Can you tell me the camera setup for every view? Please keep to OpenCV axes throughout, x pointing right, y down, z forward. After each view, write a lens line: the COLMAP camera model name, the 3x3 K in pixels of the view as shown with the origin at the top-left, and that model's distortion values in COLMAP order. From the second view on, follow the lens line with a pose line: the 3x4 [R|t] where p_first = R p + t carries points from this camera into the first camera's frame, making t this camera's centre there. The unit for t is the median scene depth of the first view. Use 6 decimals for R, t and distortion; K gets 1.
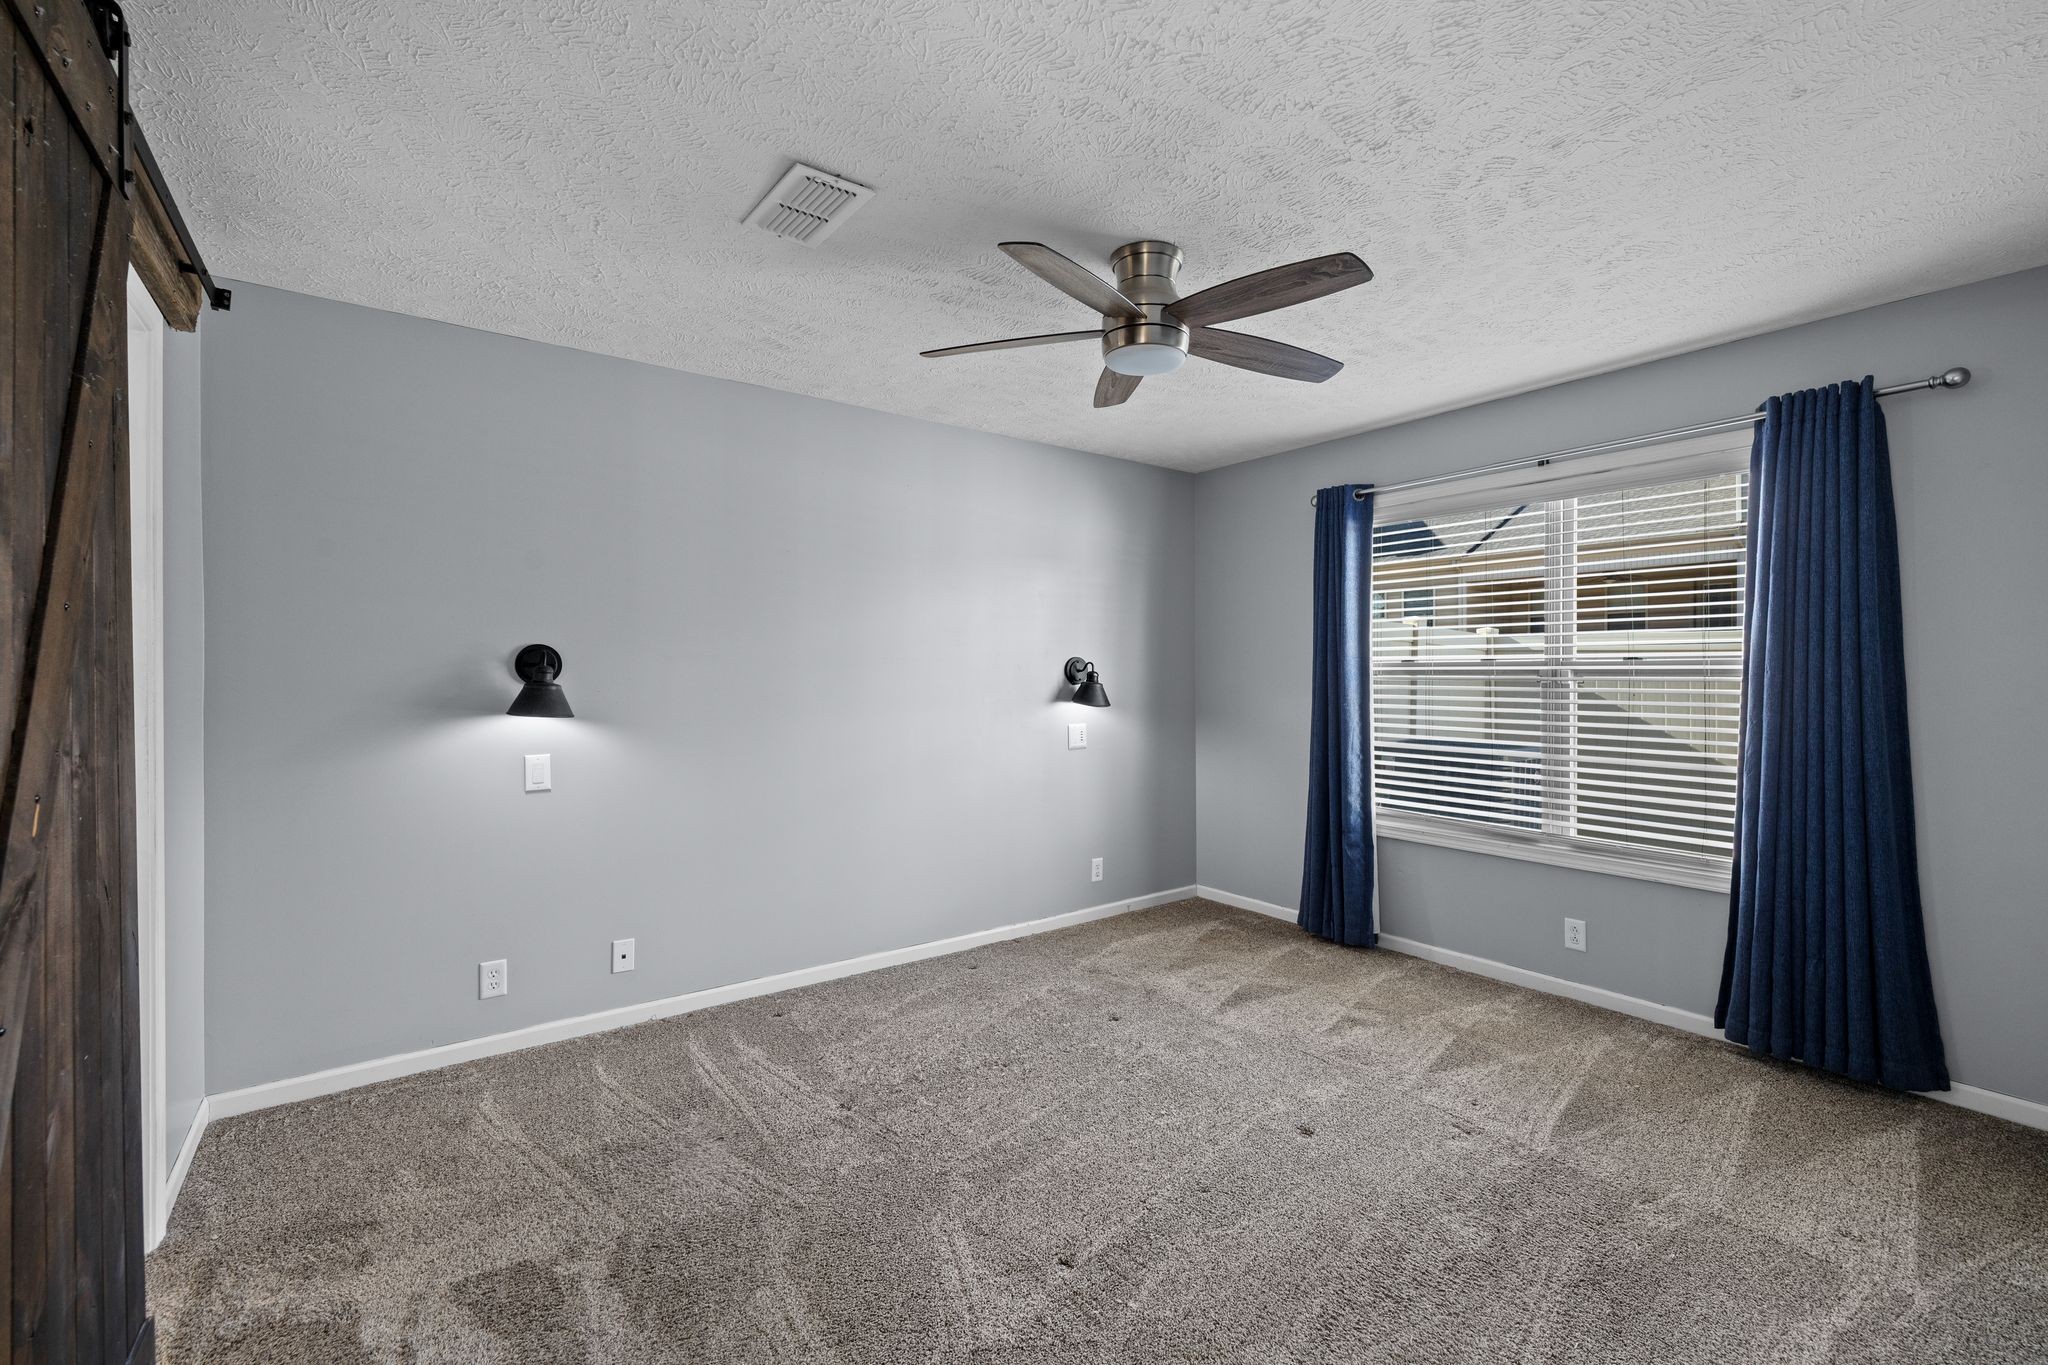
lens RADIAL K [[877.4, 0, 1023.2], [0, 877.4, 673.3], [0, 0, 1]] dist [-0.000005, -0.000067]
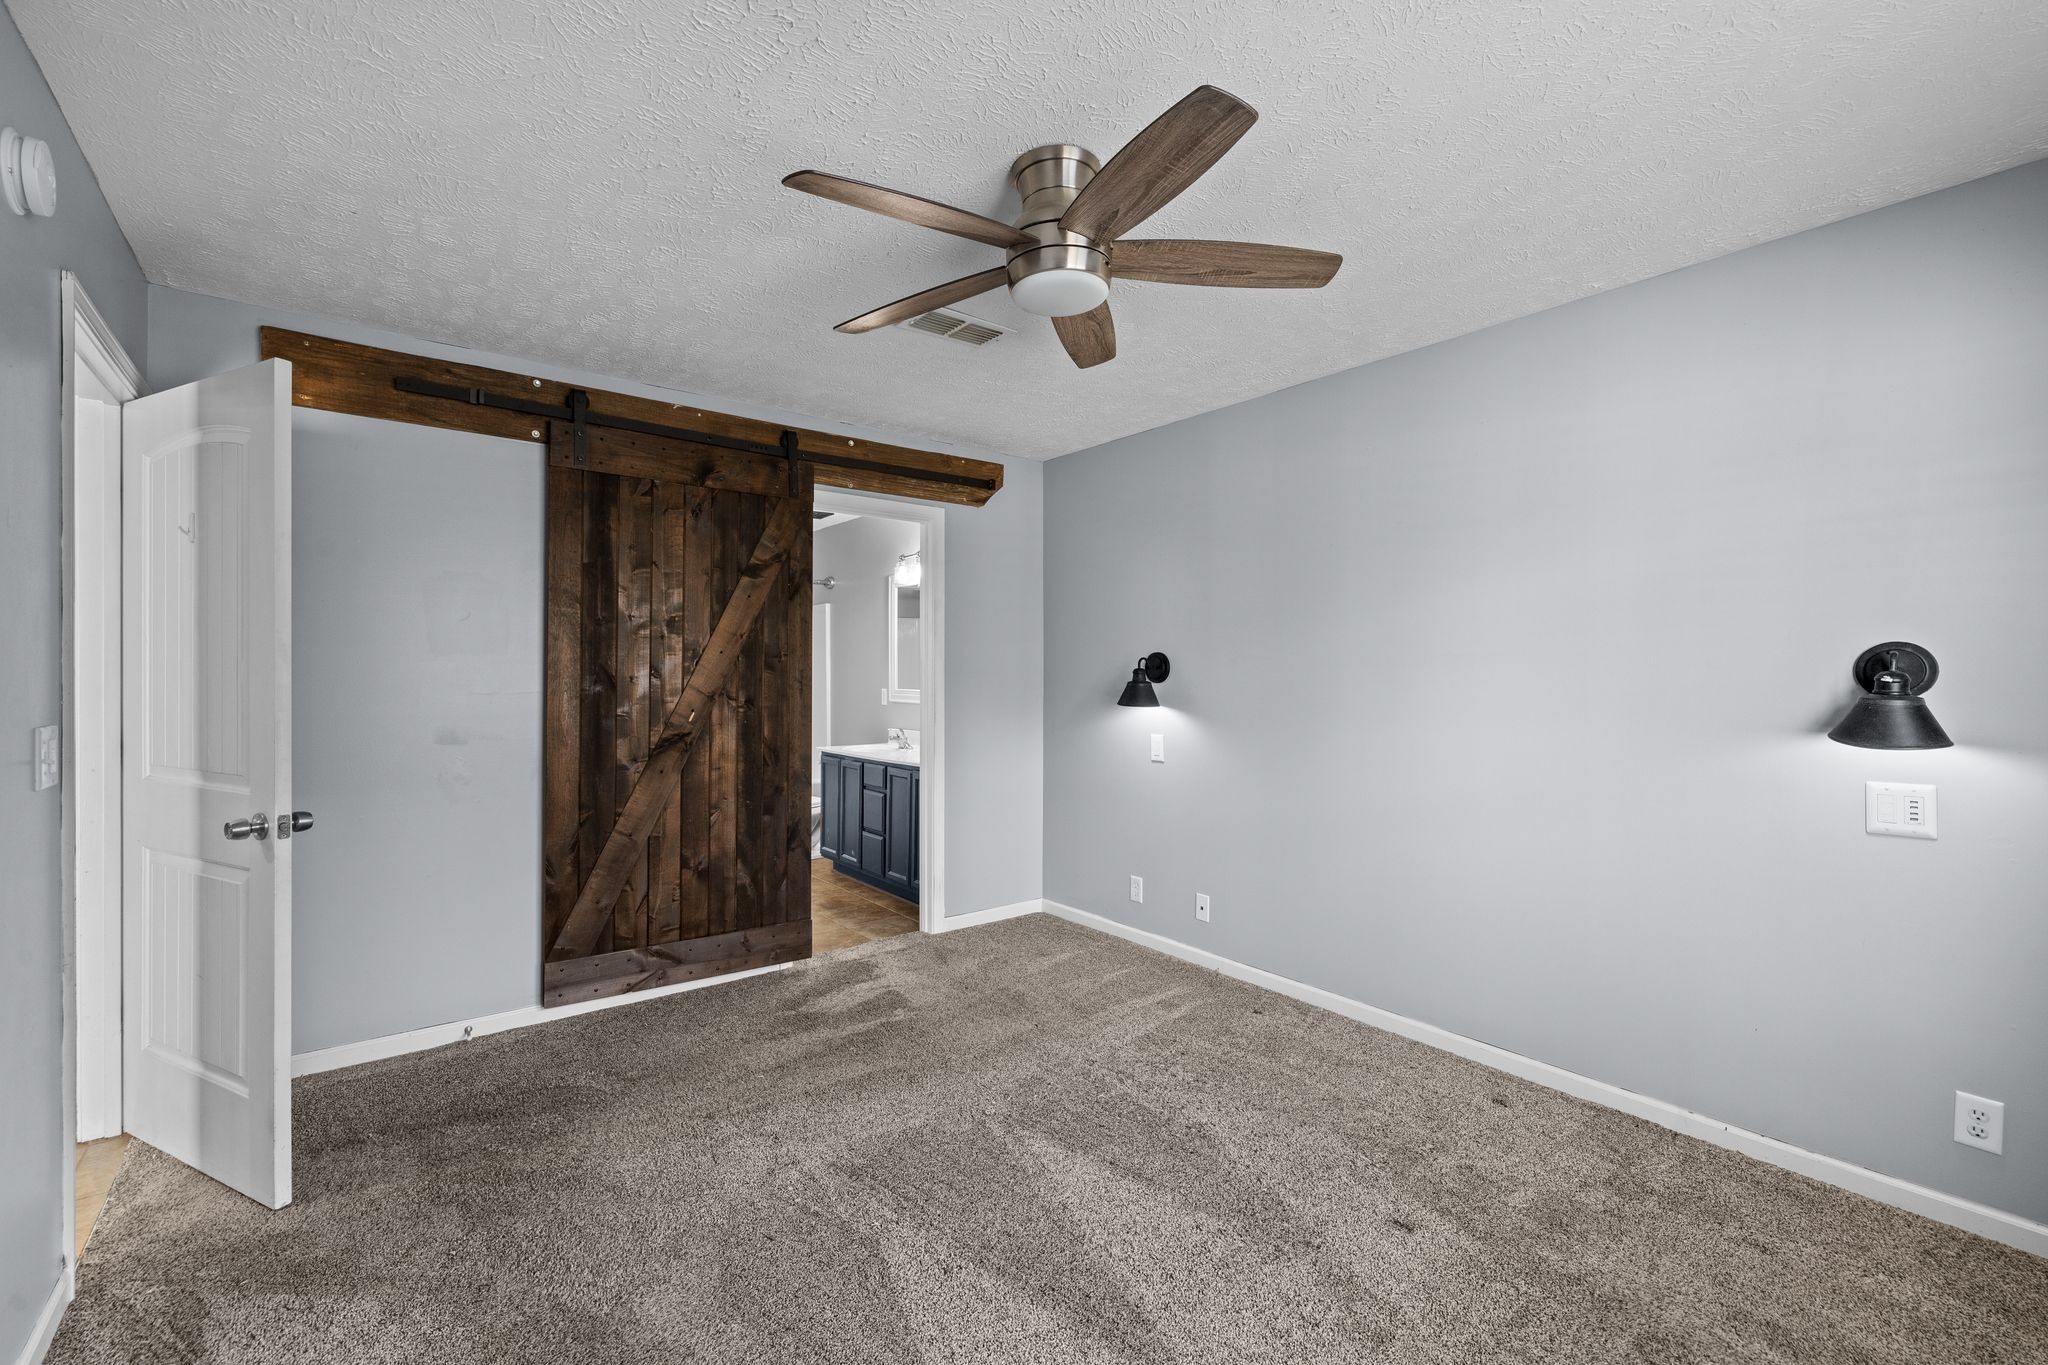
lens RADIAL K [[877.4, 0, 1033.8], [0, 877.4, 677.6], [0, 0, 1]] dist [-0.000005, -0.000067]
pose [[0.022817, 0.002727, -0.999736, 0.752267], [-0.009134, 0.999955, 0.002519, 0.004525], [0.999698, 0.009075, 0.022841, 0.746240]]
